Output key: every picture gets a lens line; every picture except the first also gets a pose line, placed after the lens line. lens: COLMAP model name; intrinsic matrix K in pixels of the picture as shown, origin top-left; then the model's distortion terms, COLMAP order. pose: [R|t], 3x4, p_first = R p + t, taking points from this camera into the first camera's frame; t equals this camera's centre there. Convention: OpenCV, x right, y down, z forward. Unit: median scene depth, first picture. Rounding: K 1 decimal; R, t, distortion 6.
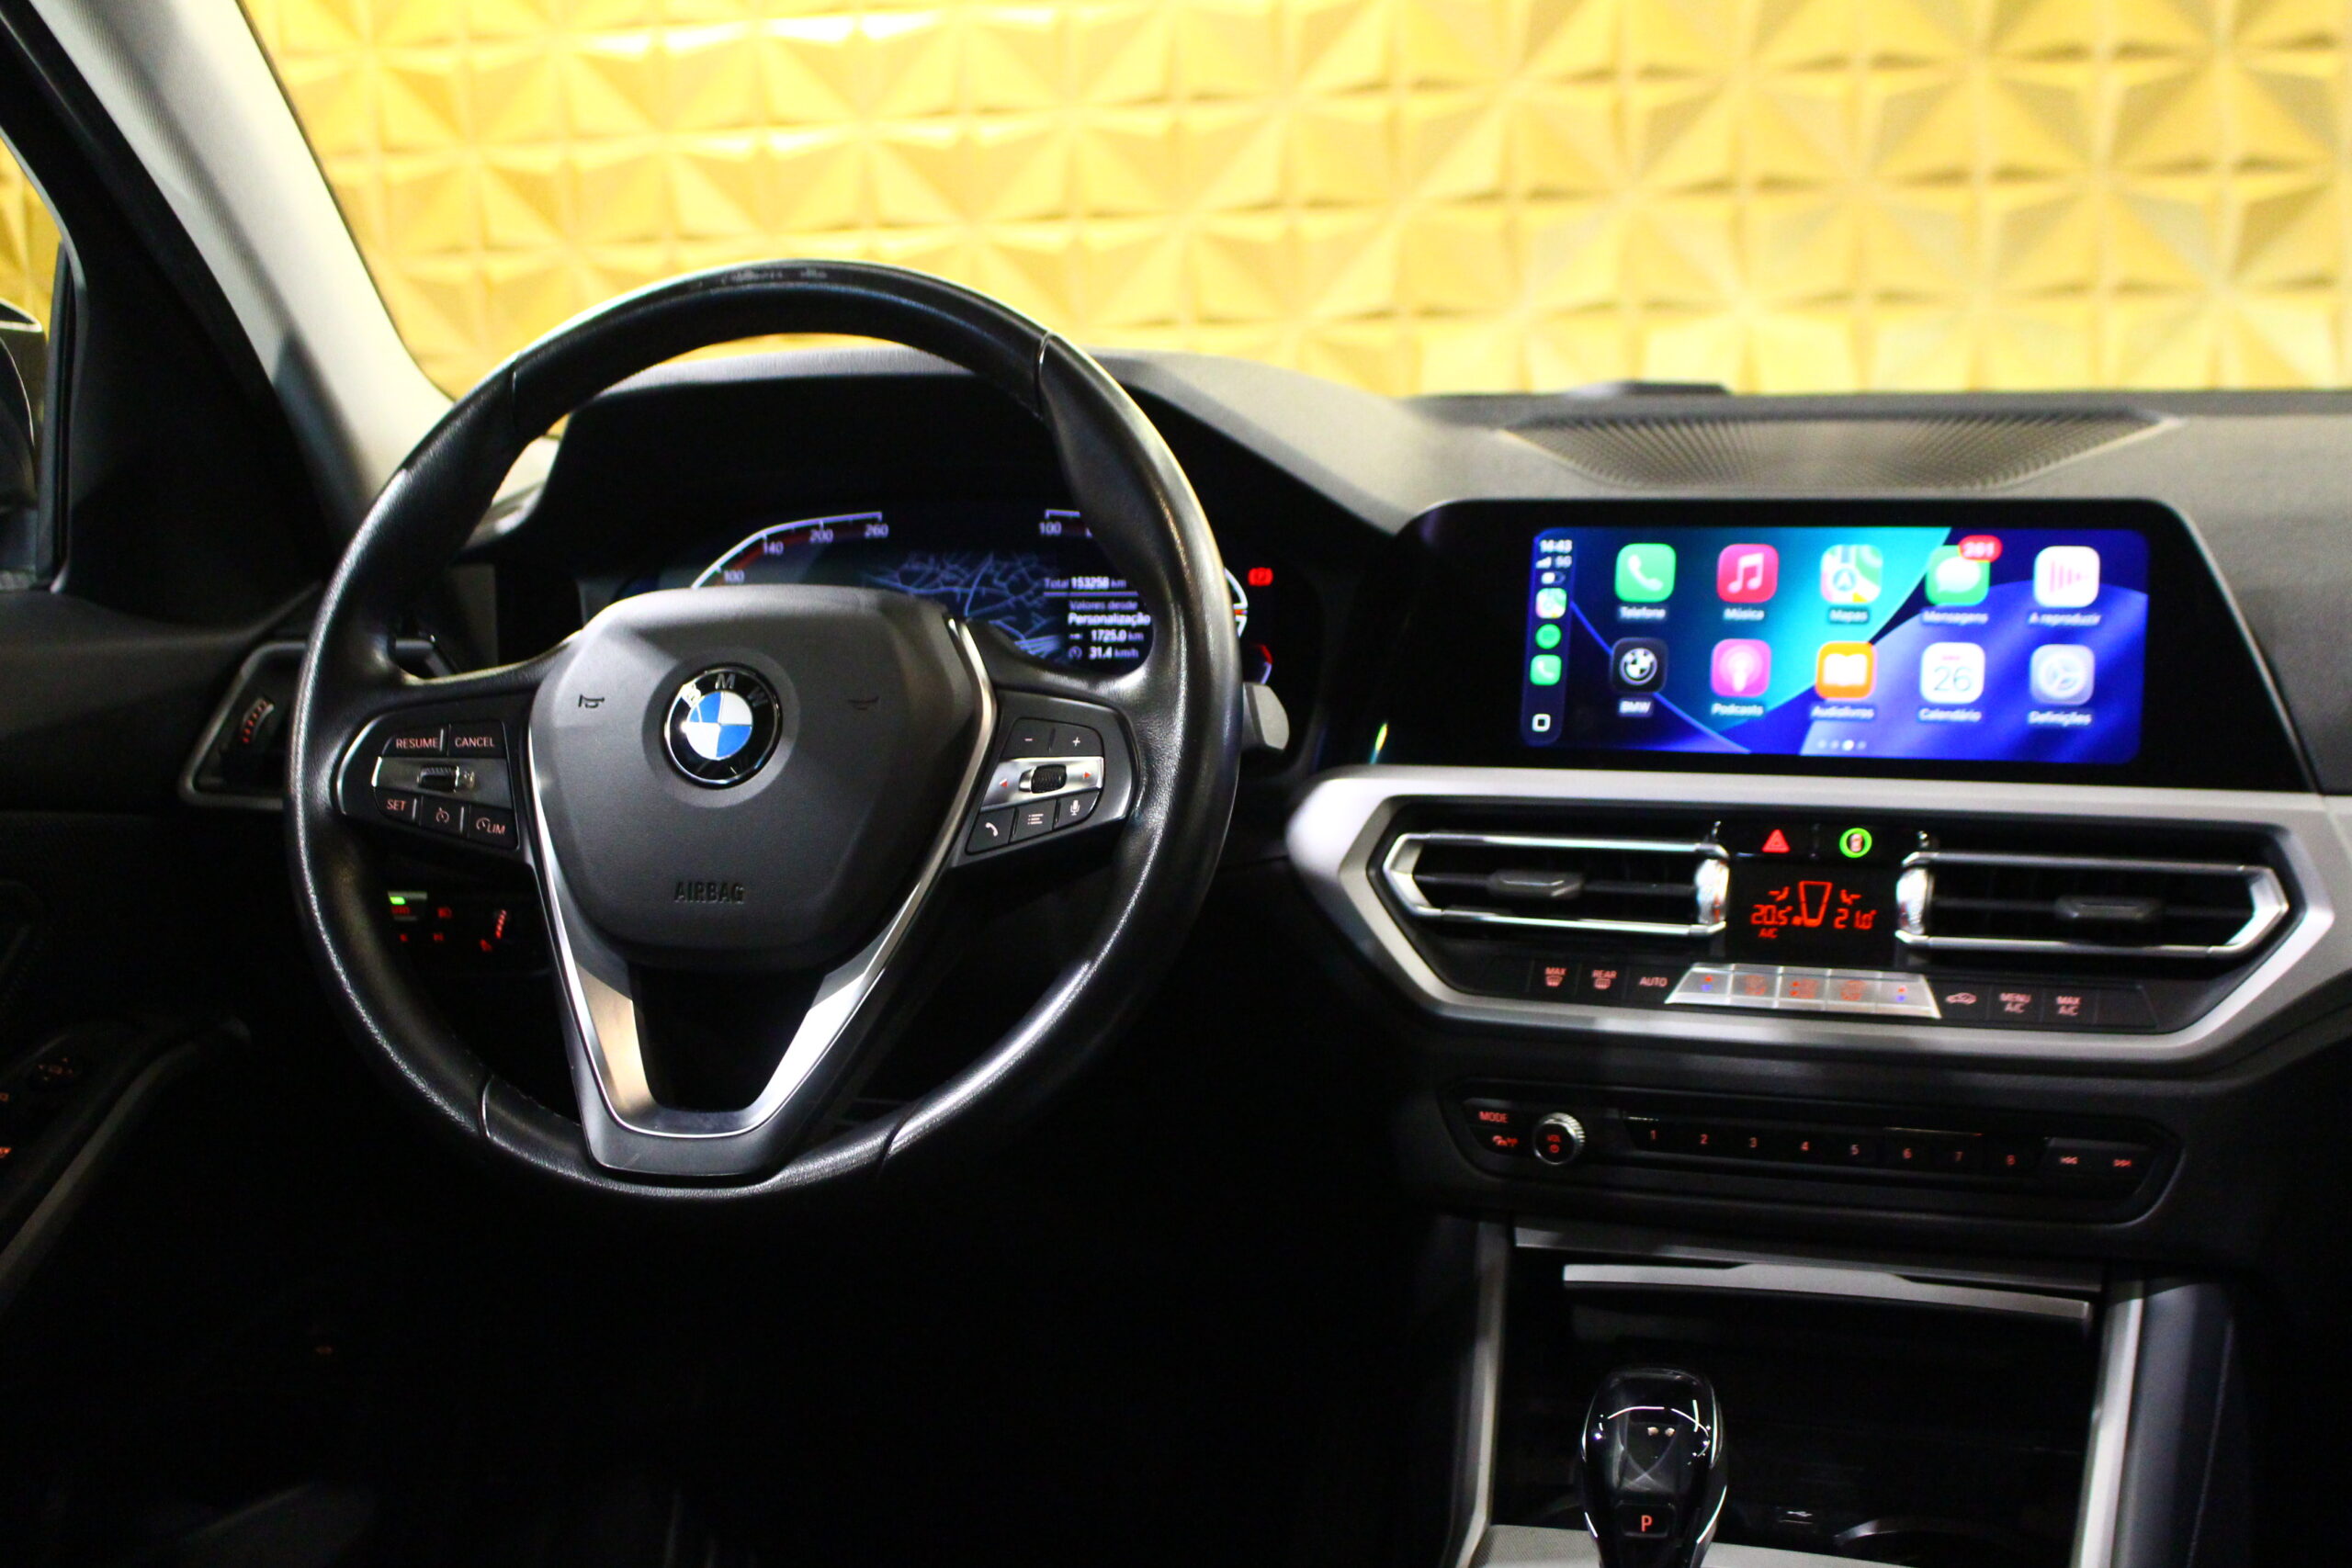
lens RADIAL K [[3139.6, 0, 1213.8], [0, 3139.6, 668.6], [0, 0, 1]] dist [-0.069717, 0.000000]
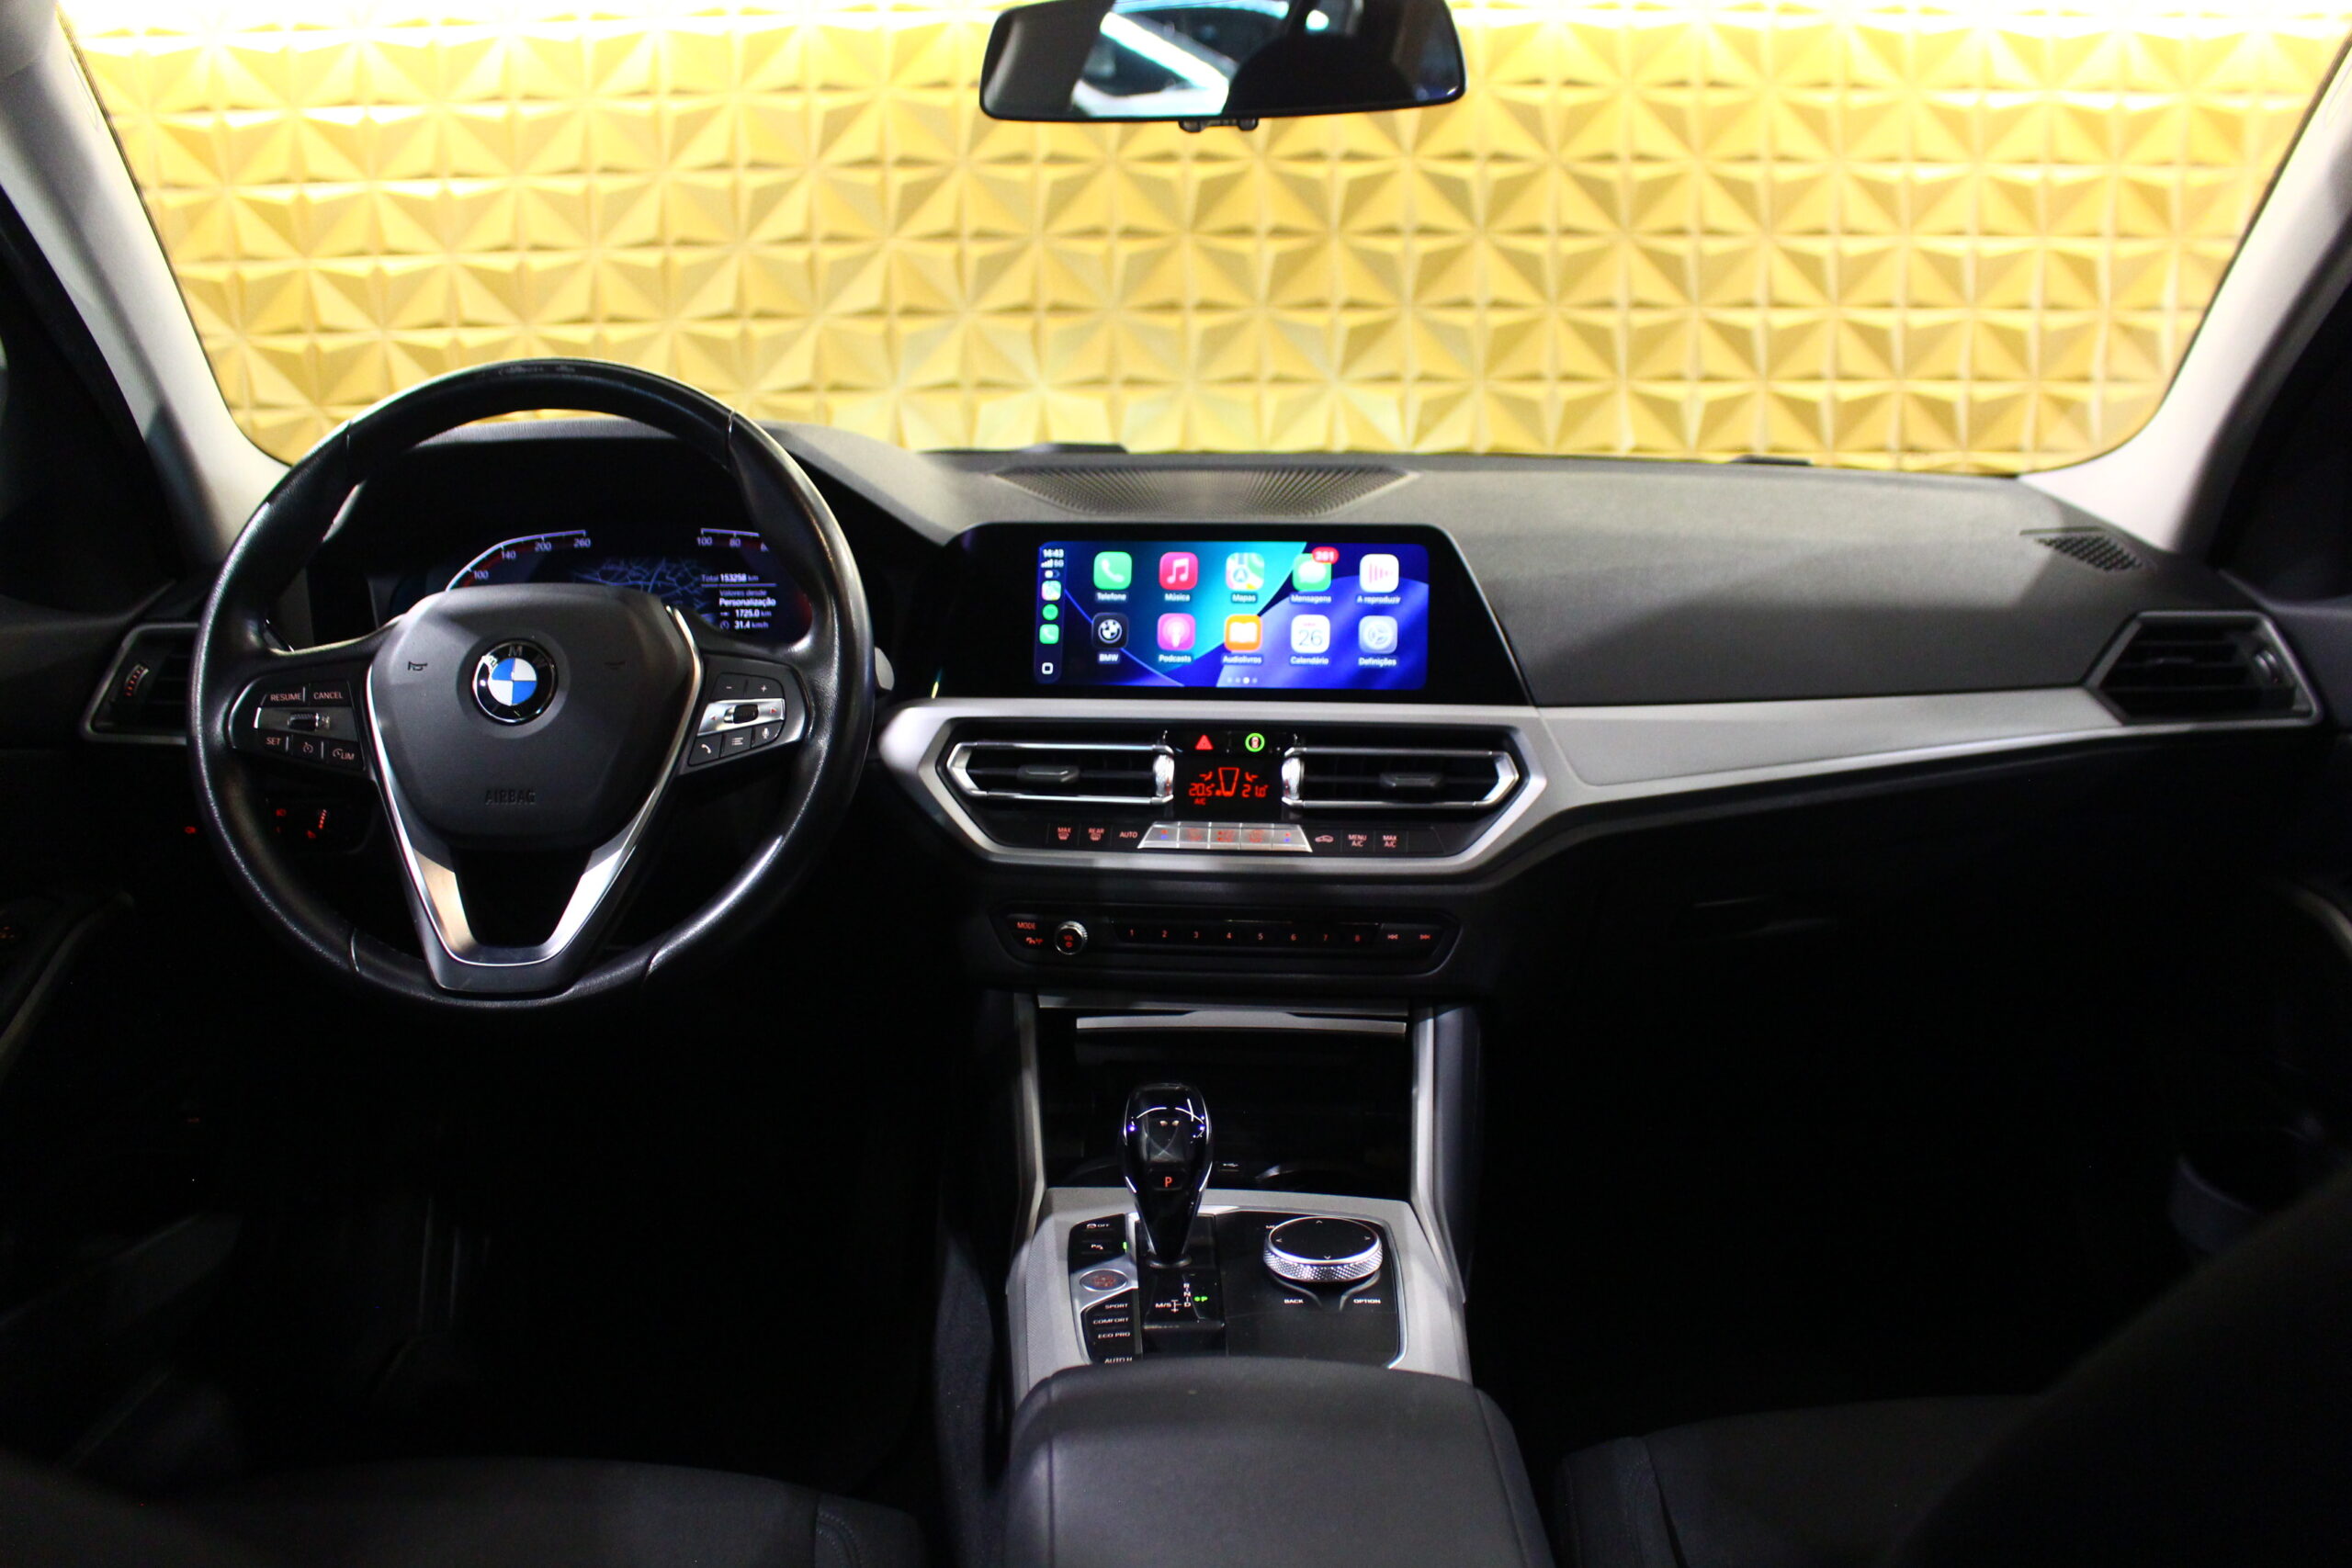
lens RADIAL K [[2018.8, 0, 1196.4], [0, 2018.8, 698.8], [0, 0, 1]] dist [-0.132325, 0.072843]
pose [[0.963189, -0.019632, 0.268107, -0.093715], [0.008322, 0.999029, 0.043256, -0.010405], [-0.268696, -0.039433, 0.962417, 0.027755]]
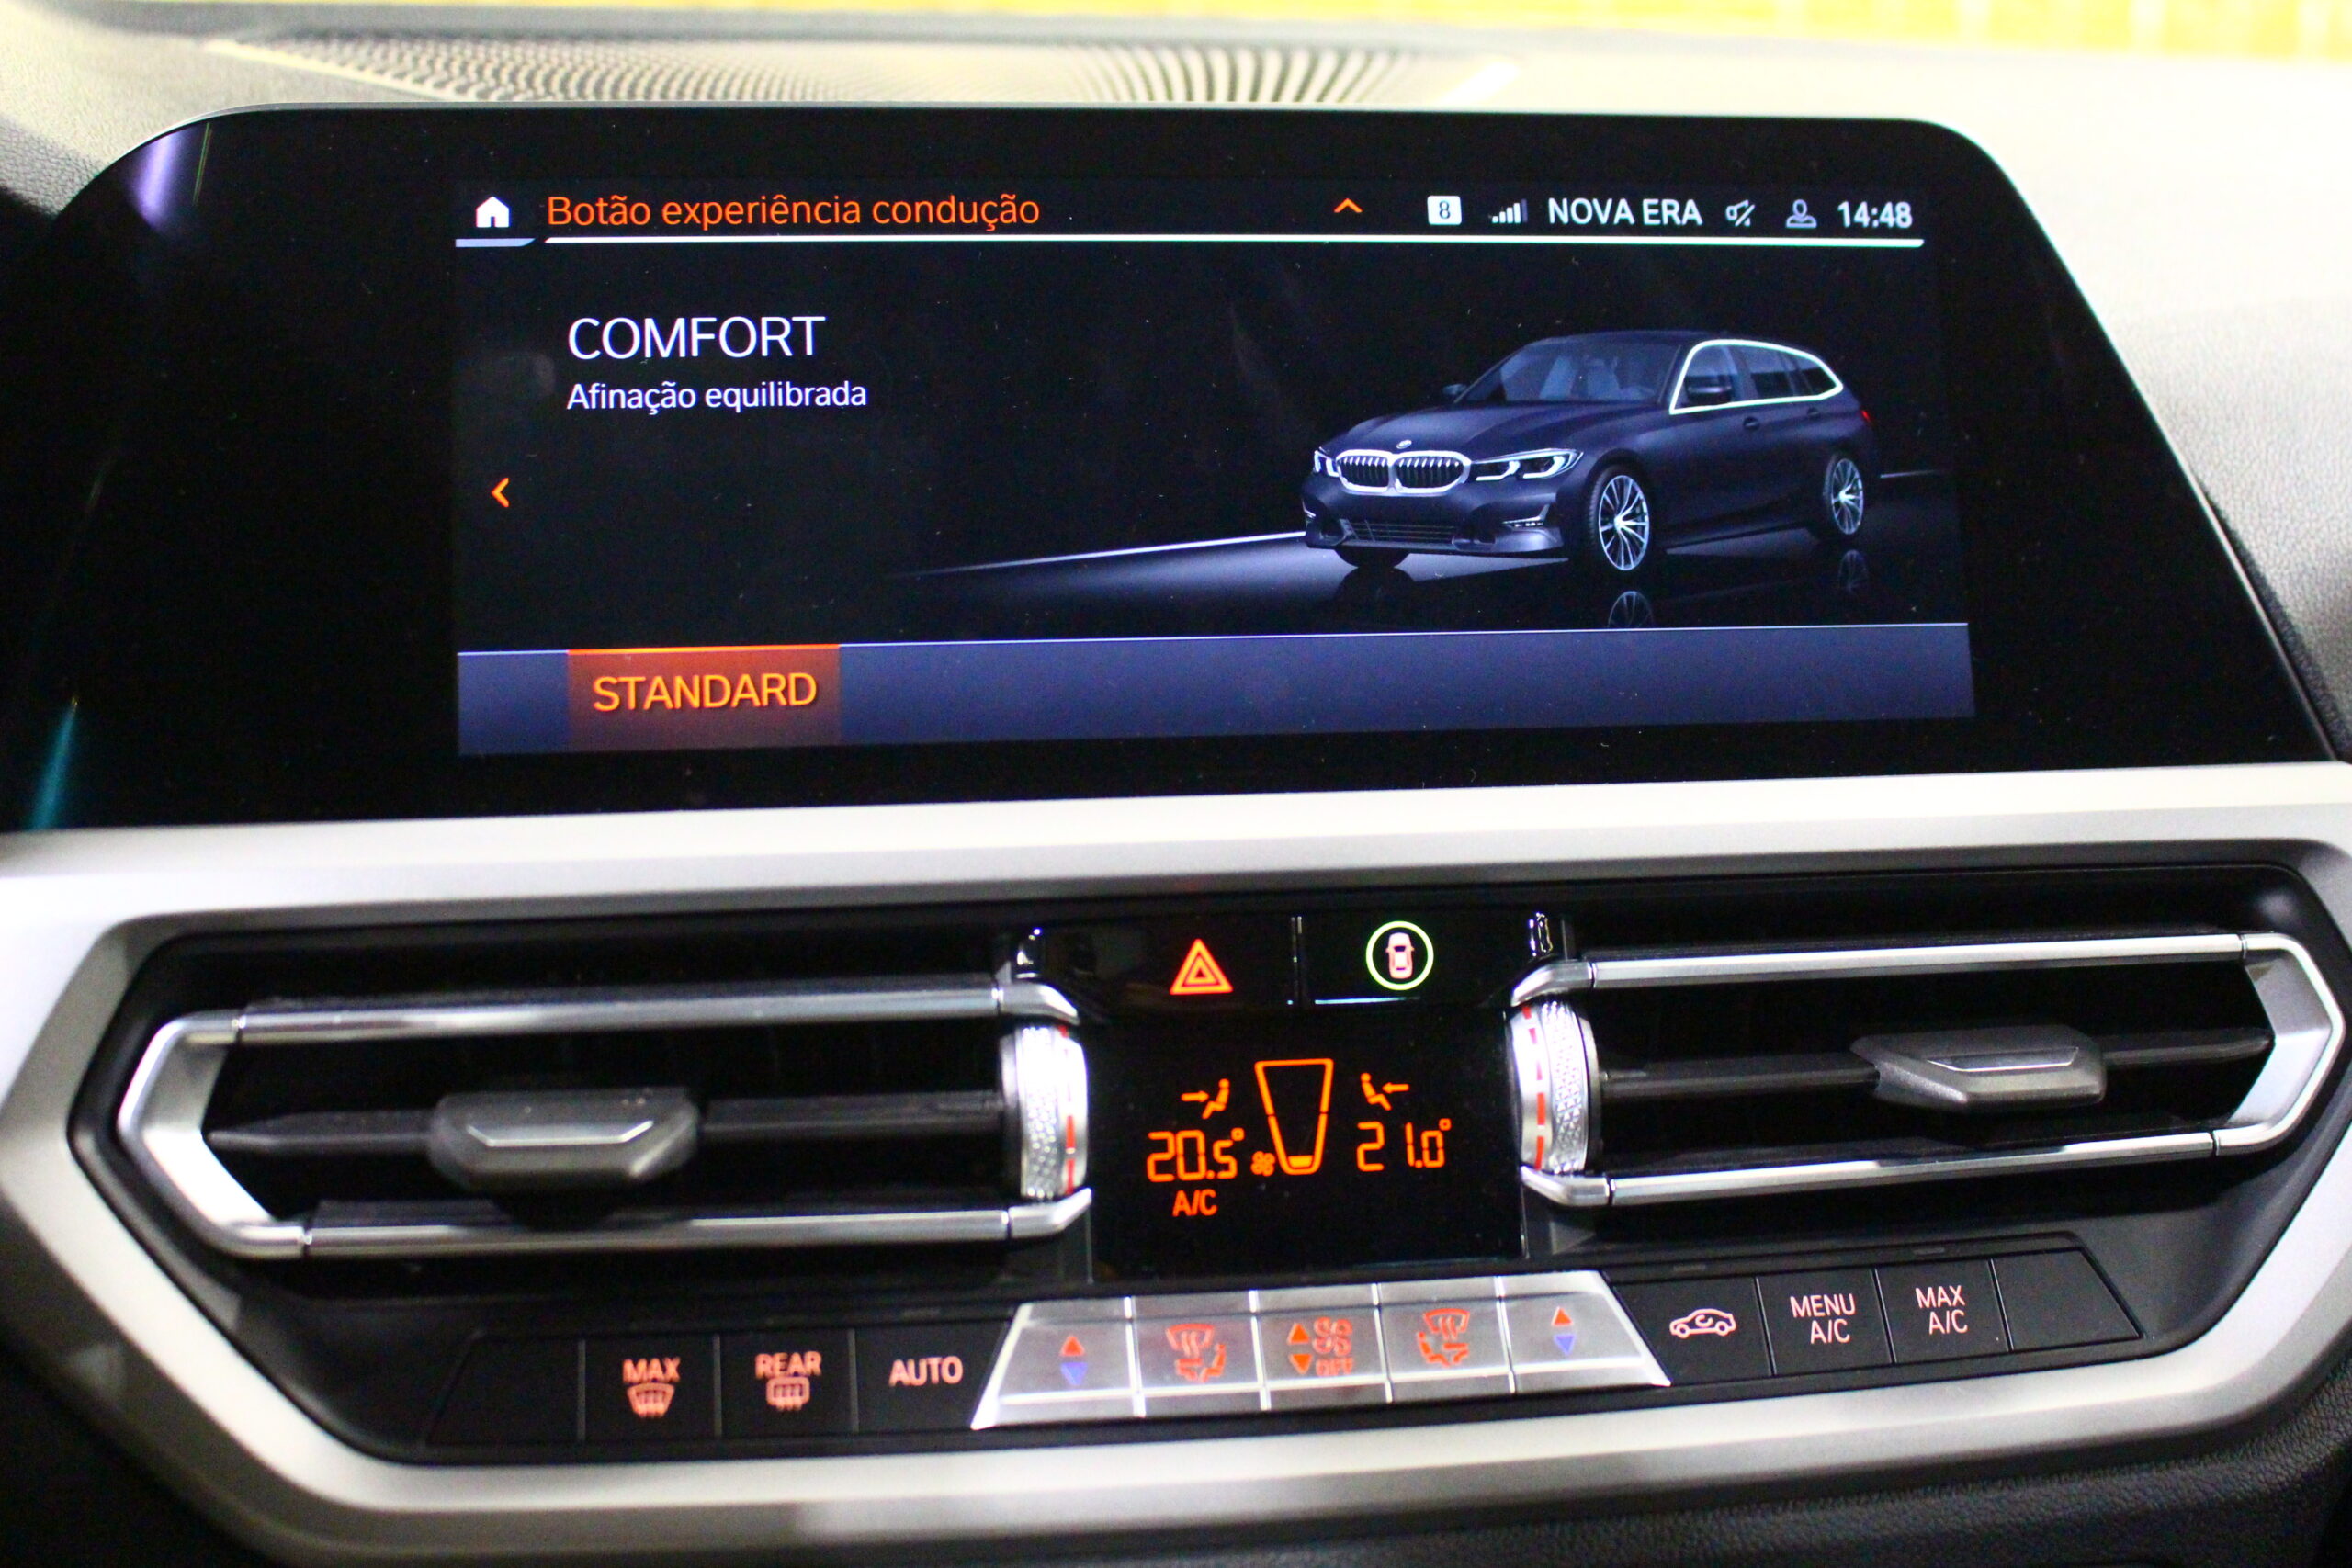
lens RADIAL K [[2879.9, 0, 1187.3], [0, 2879.9, 778.3], [0, 0, 1]] dist [-0.092188, 0.000000]
pose [[0.867793, -0.074270, 0.491344, 0.003736], [0.036146, 0.995583, 0.086650, 0.000602], [-0.495609, -0.057434, 0.866645, 0.681260]]
